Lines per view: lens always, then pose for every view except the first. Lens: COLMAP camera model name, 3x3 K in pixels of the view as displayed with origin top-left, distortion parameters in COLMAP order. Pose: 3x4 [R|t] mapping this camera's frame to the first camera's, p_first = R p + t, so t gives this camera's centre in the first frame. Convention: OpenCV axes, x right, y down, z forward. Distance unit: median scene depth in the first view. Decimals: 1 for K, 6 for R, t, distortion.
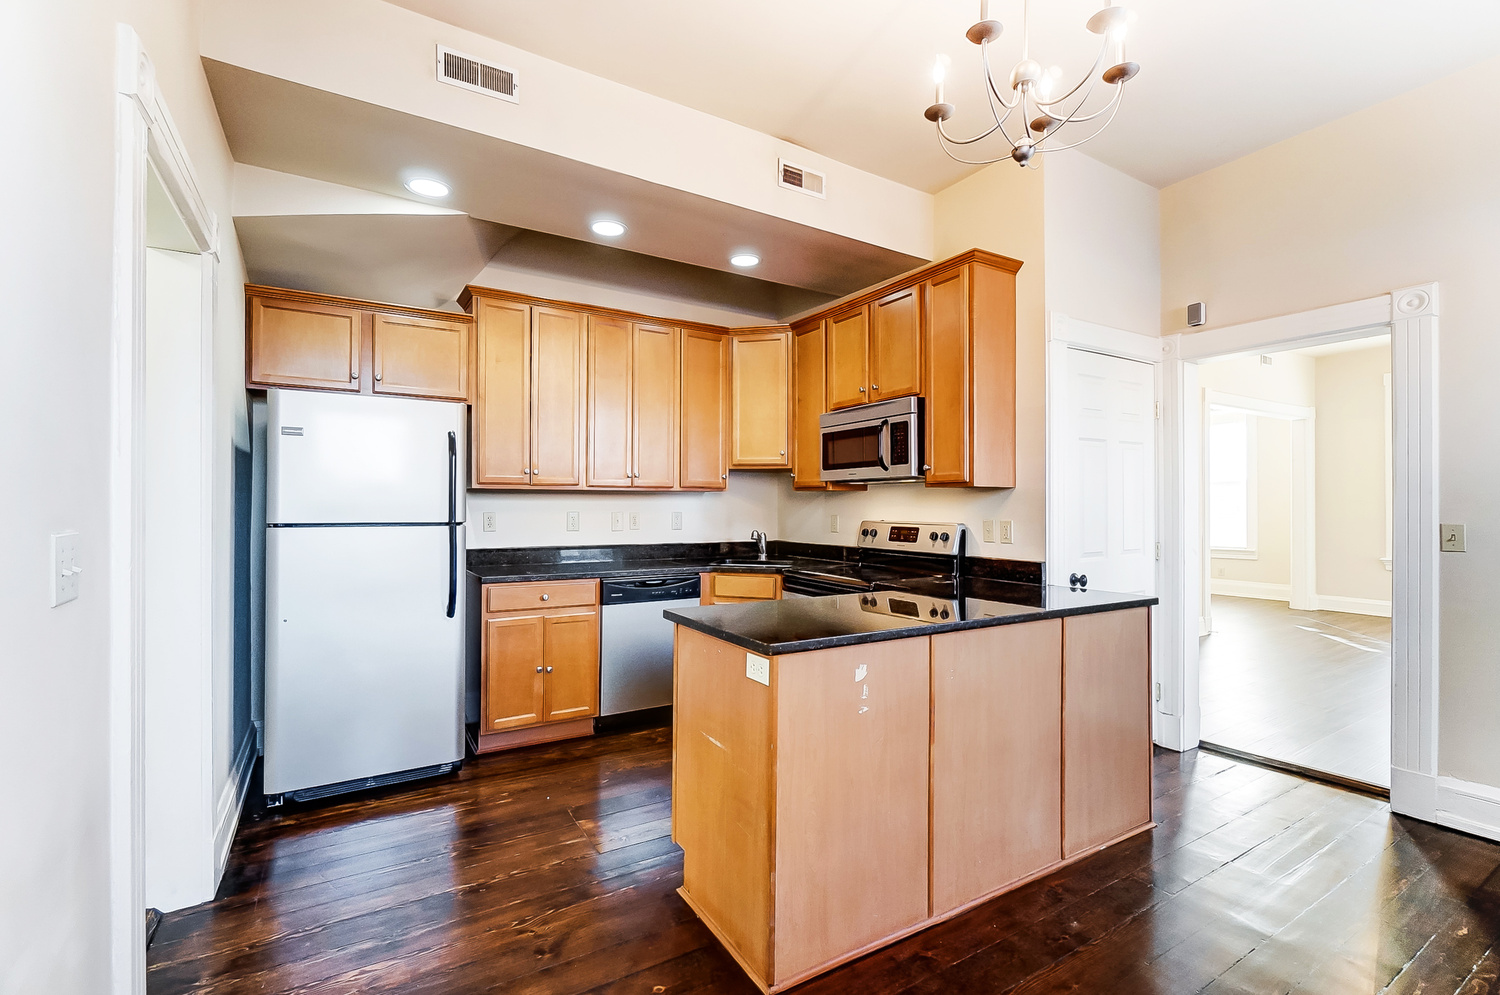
lens RADIAL K [[666.6, 0, 750.0], [0, 666.6, 497.5], [0, 0, 1]] dist [-0.000656, -0.000005]
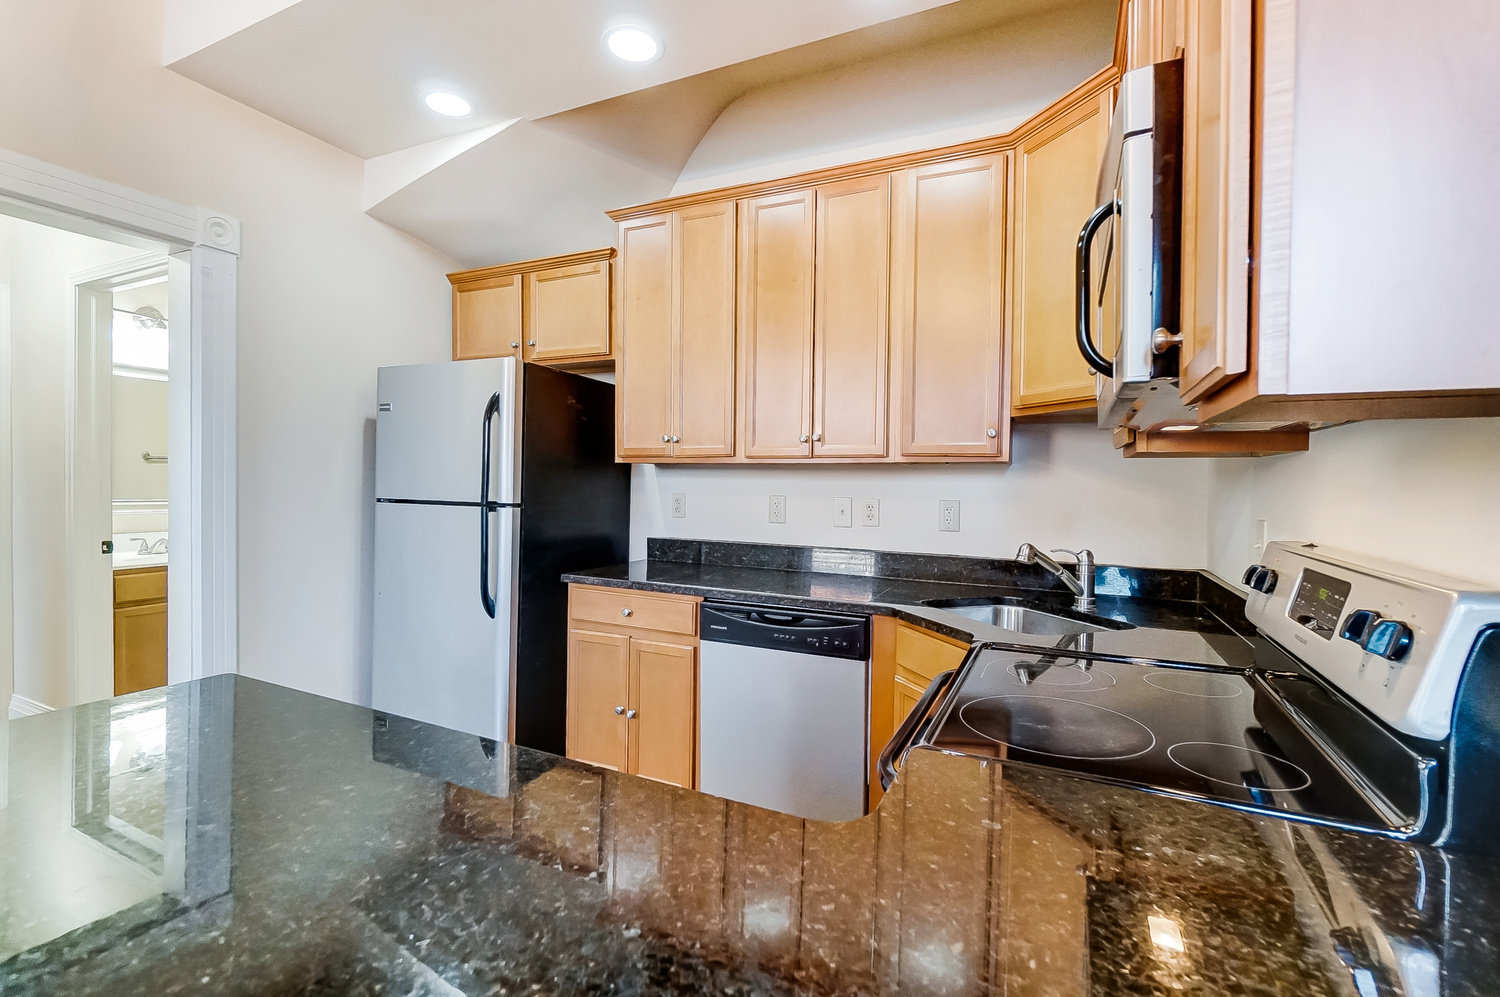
lens RADIAL K [[666.6, 0, 750.0], [0, 666.6, 498.5], [0, 0, 1]] dist [-0.000656, -0.000005]
pose [[0.546404, 0.019063, -0.837305, 0.345533], [-0.005190, 0.999799, 0.019376, 0.012044], [0.837506, -0.006242, 0.546393, 0.682232]]
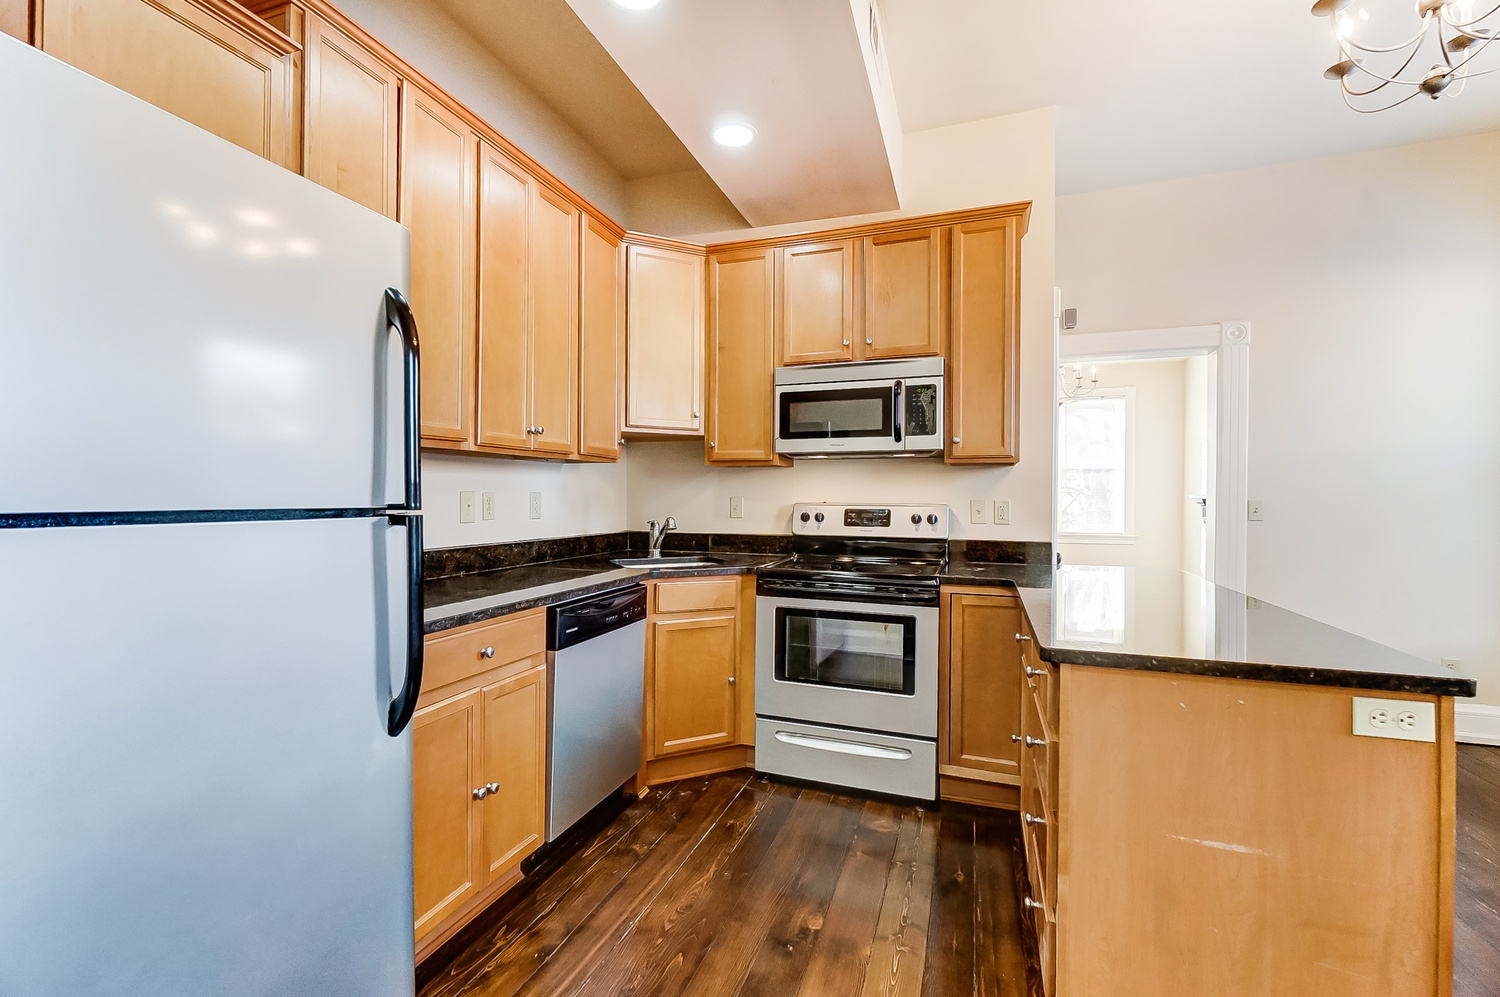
lens RADIAL K [[657.5, 0, 740.9], [0, 657.5, 495.8], [0, 0, 1]] dist [0.001019, 0.000359]
pose [[0.778578, 0.000567, 0.627548, -0.447280], [-0.010456, 0.999872, 0.012069, 0.018577], [-0.627461, -0.015959, 0.778484, 0.453251]]
